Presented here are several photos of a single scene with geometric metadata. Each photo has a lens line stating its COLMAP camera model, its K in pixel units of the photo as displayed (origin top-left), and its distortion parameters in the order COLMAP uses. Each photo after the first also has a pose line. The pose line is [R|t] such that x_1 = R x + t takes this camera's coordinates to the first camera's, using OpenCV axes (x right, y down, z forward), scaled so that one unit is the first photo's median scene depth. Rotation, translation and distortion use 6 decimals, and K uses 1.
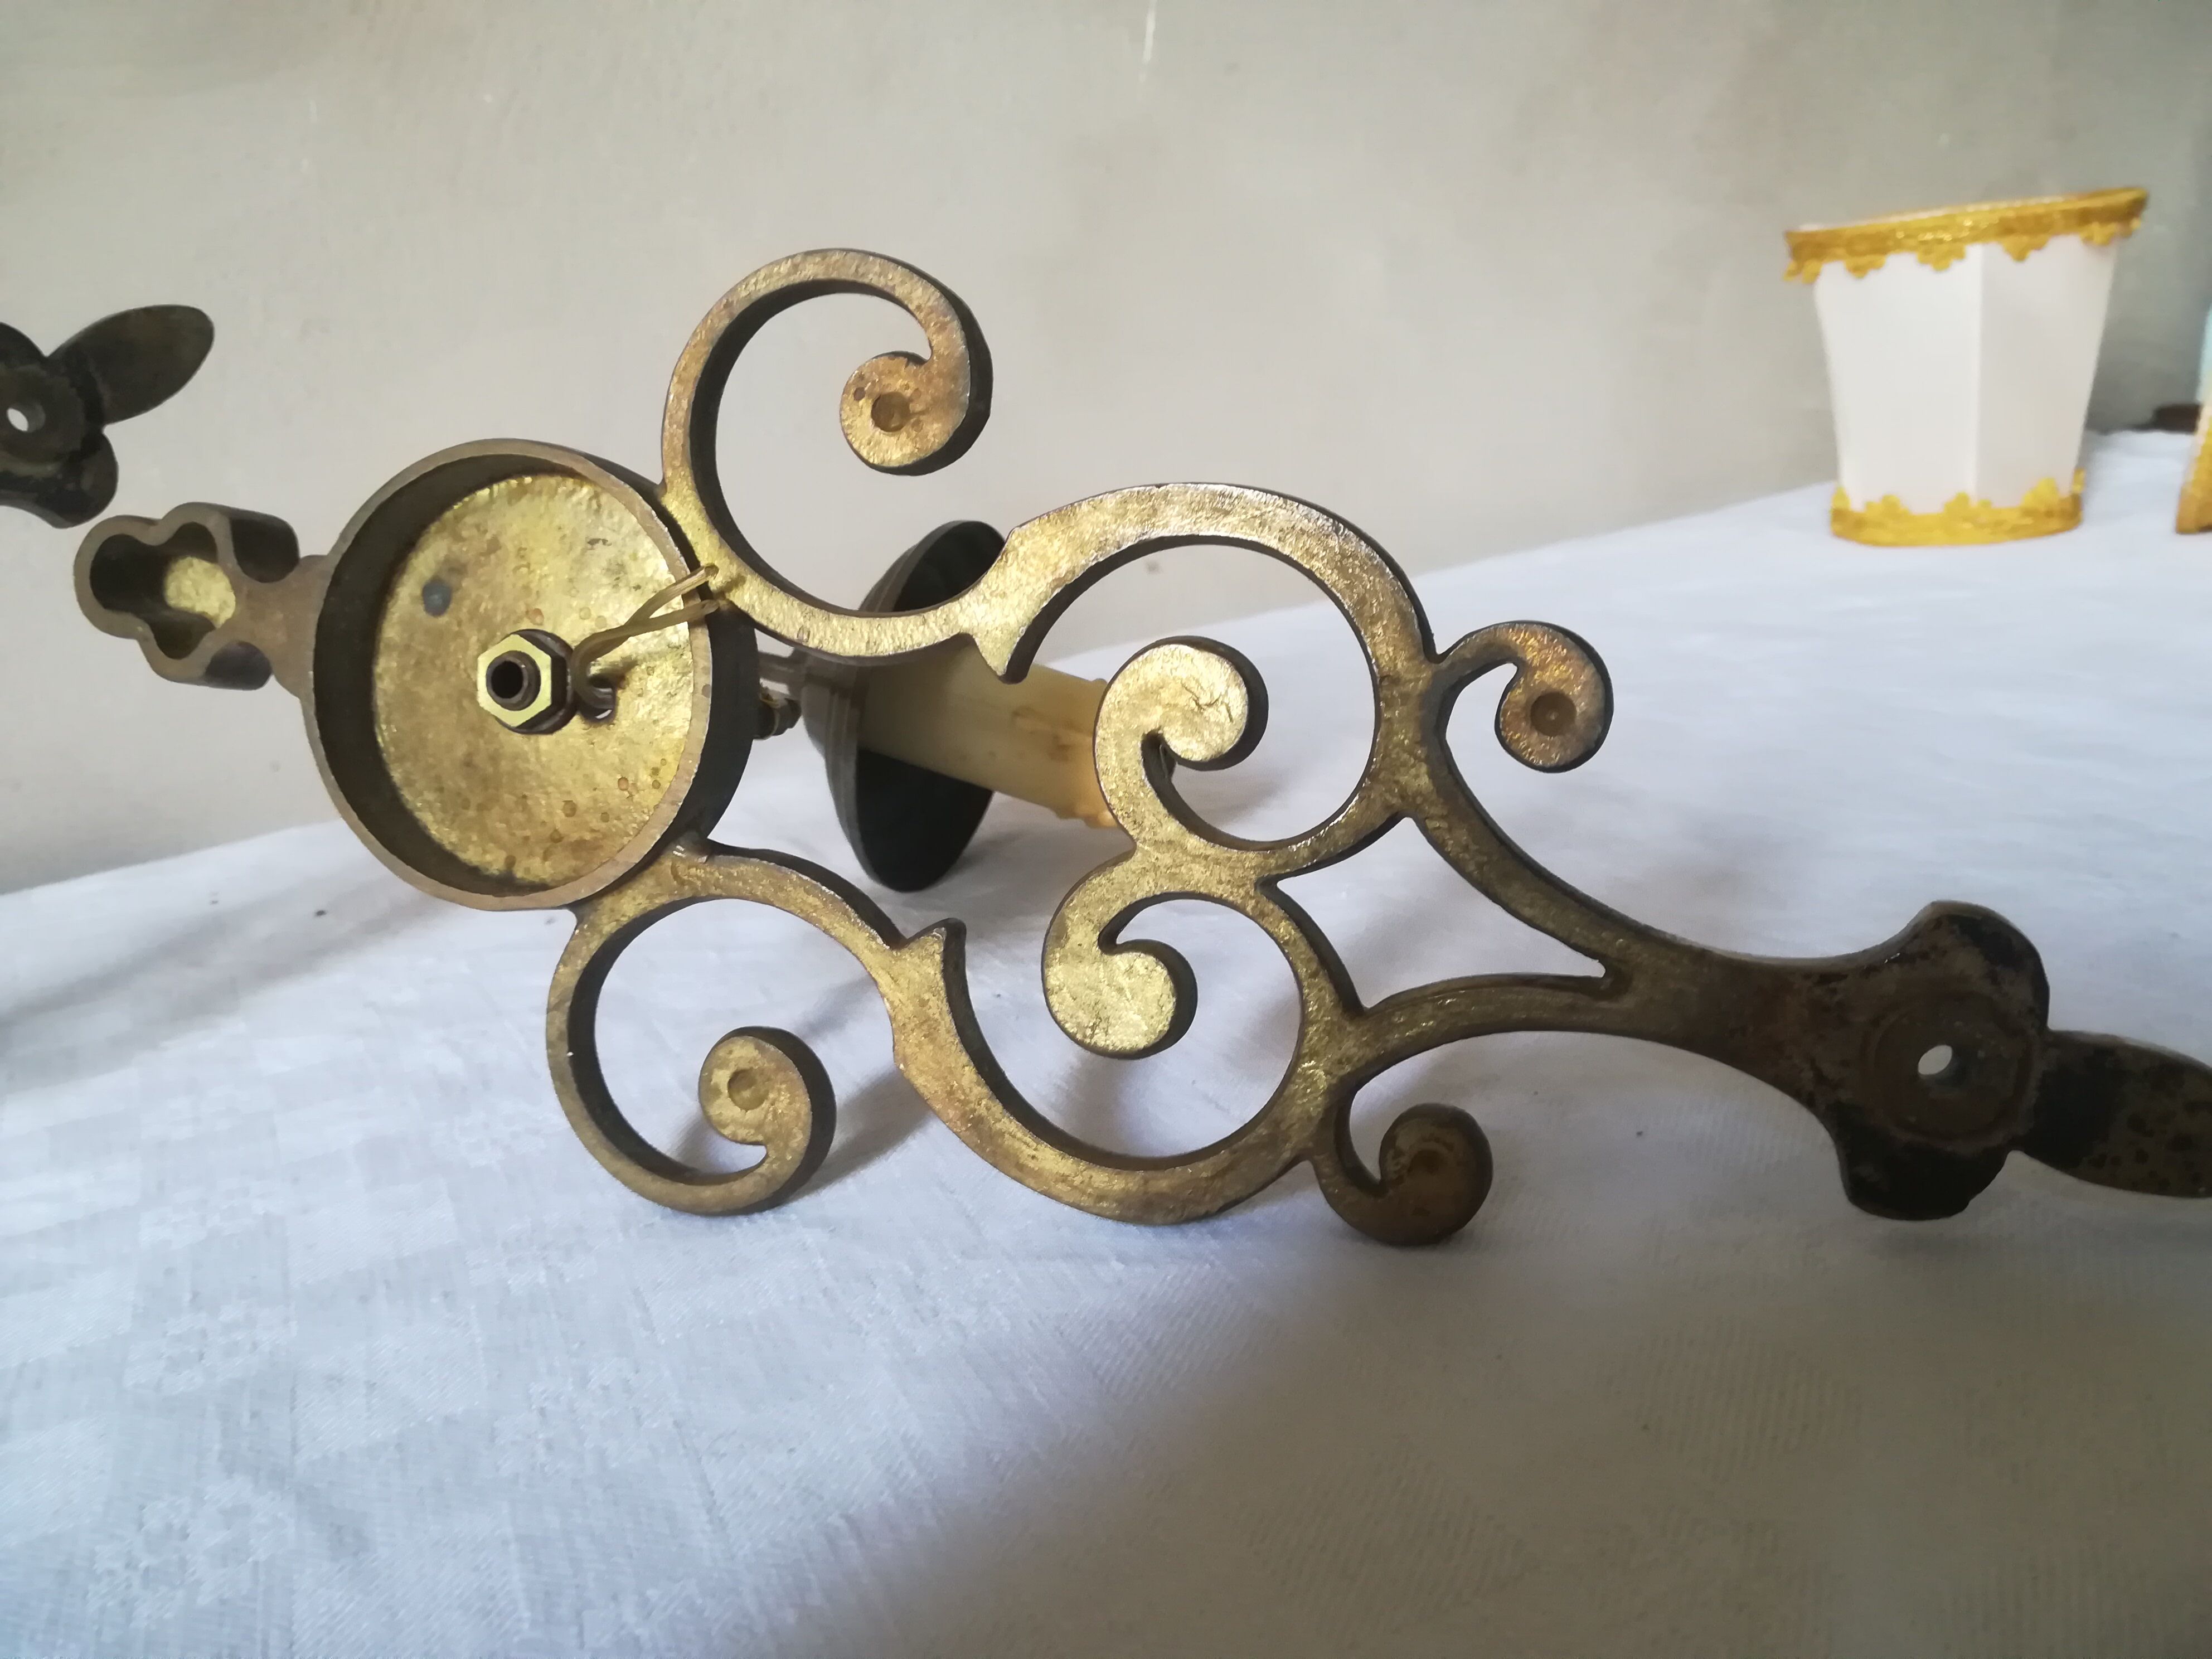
lens RADIAL K [[1666.0, 0, 1106.0], [0, 1666.0, 829.5], [0, 0, 1]] dist [-0.000931, -0.021103]
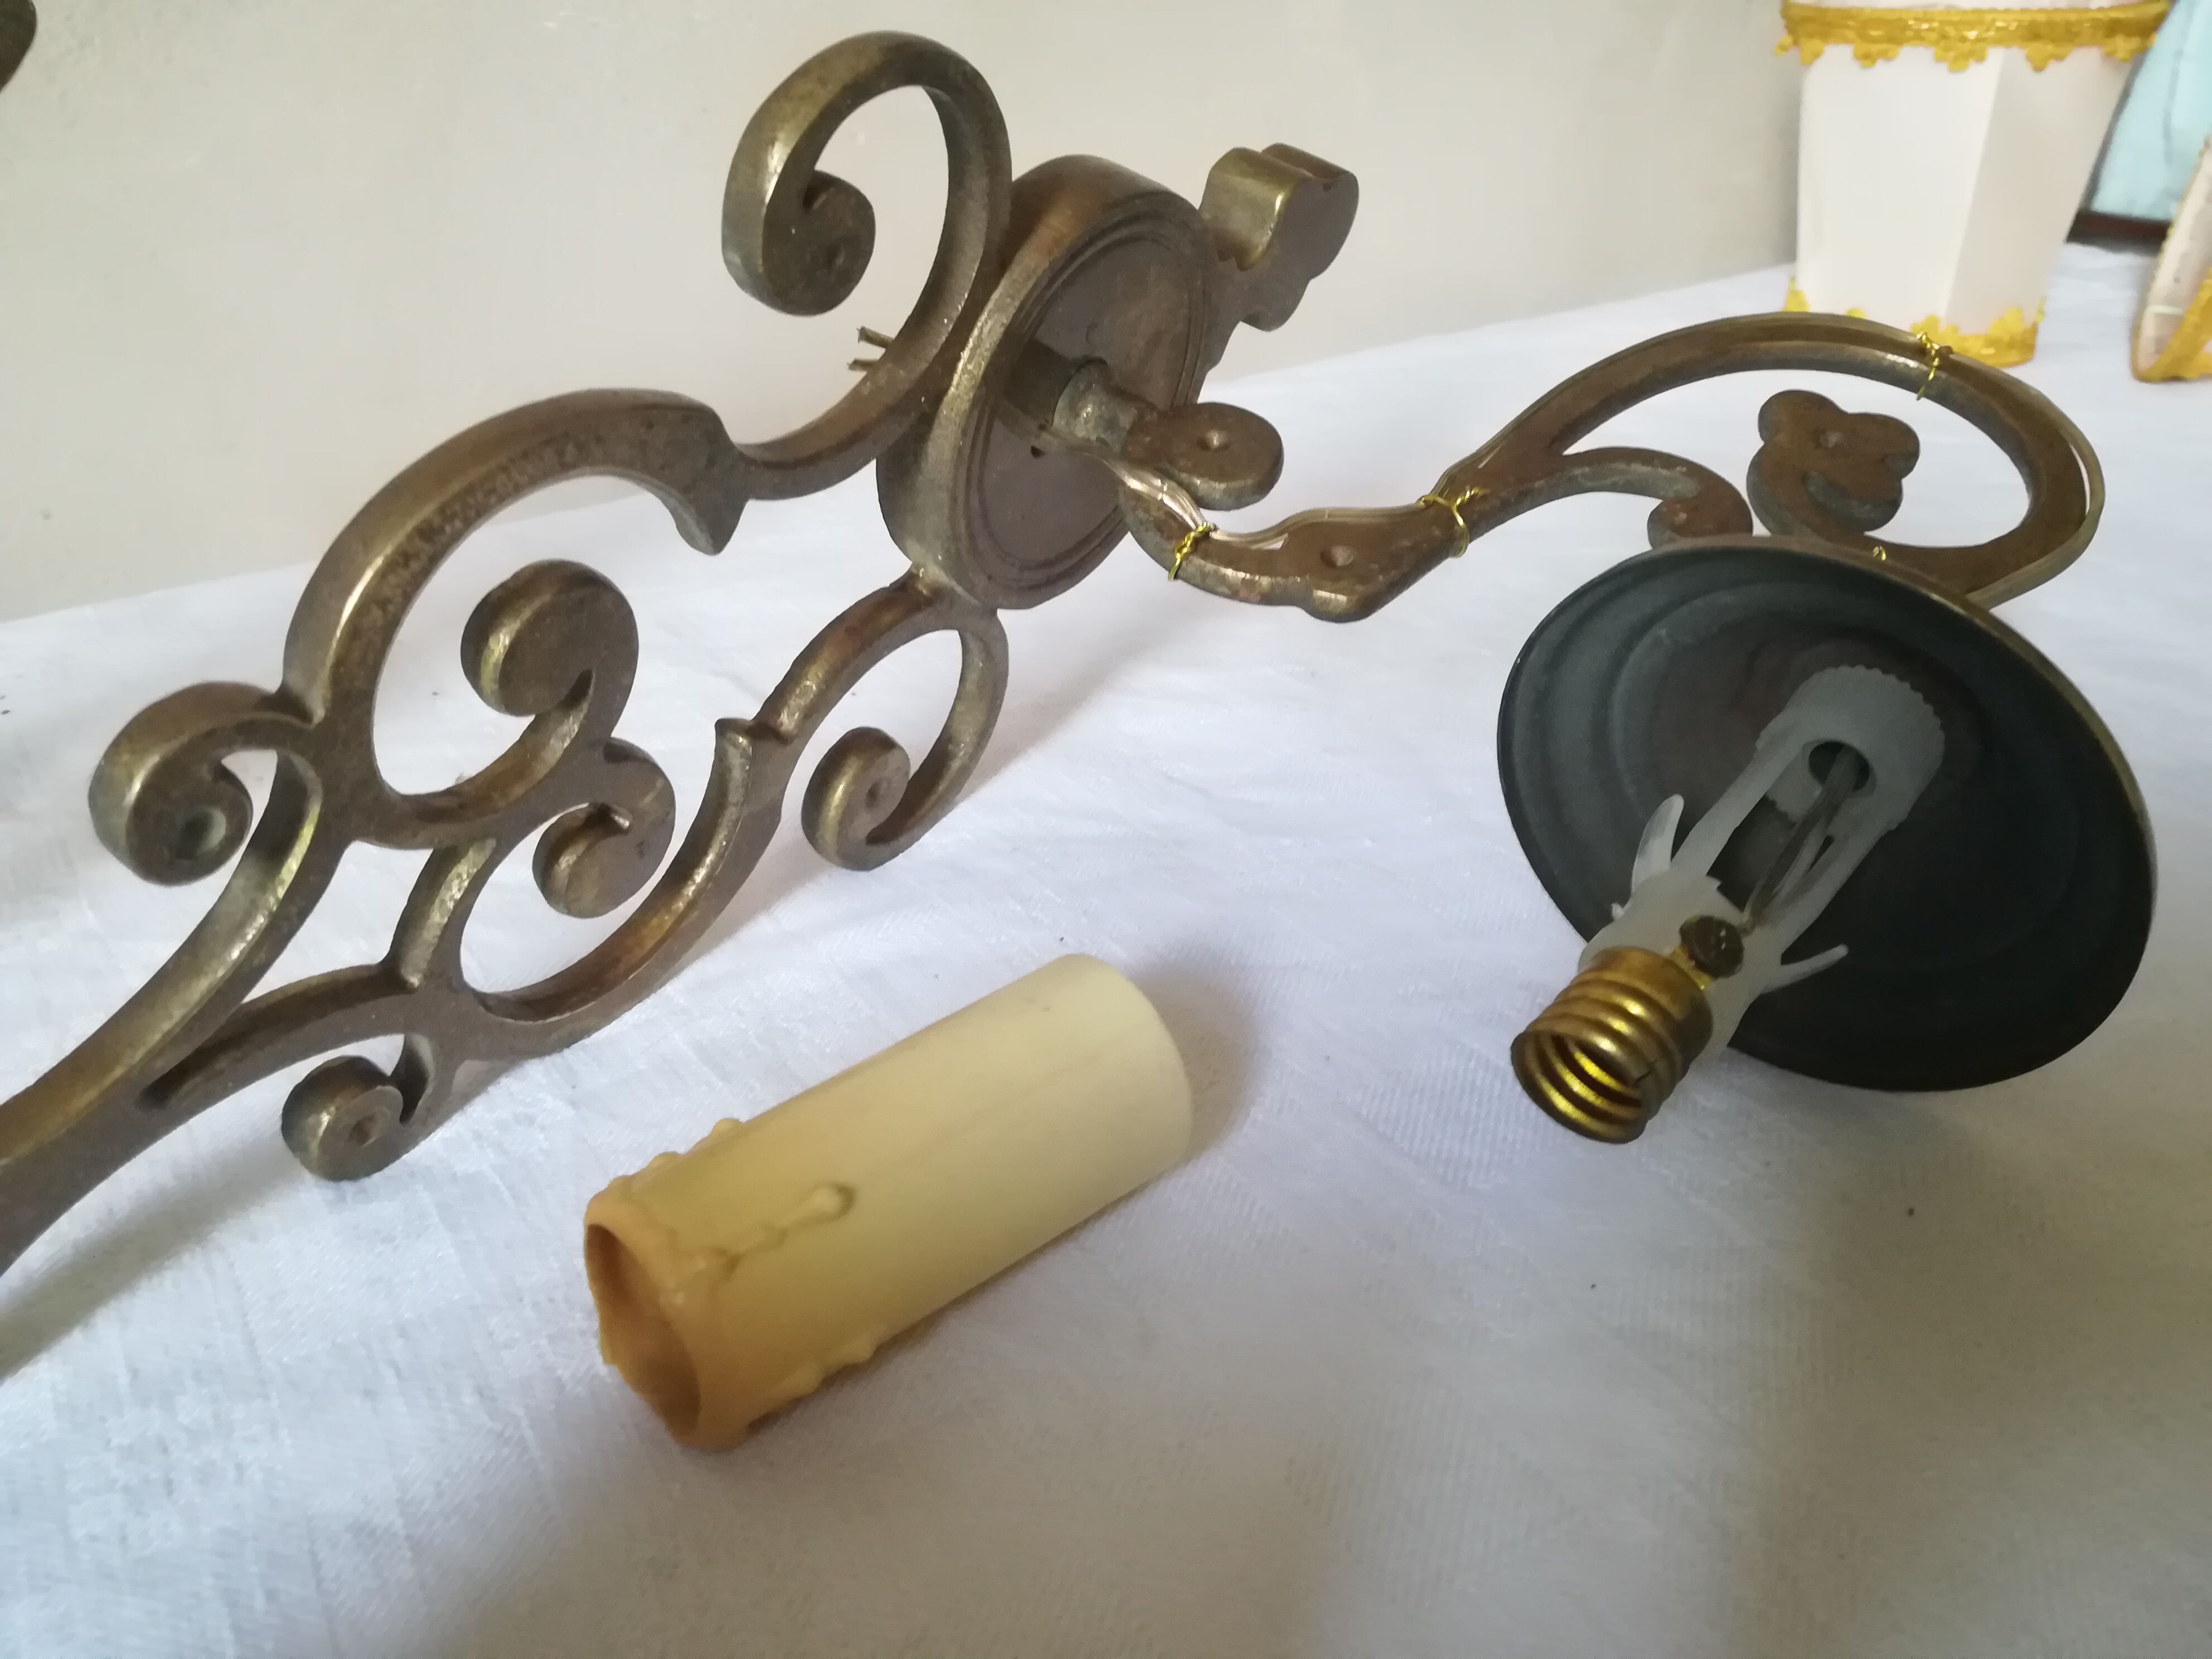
lens RADIAL K [[1666.0, 0, 1106.0], [0, 1666.0, 829.5], [0, 0, 1]] dist [-0.000931, -0.021103]
pose [[0.988714, 0.036950, 0.145188, -0.087952], [-0.063087, 0.981681, 0.179785, -0.059681], [-0.135886, -0.186915, 0.972933, 0.088656]]
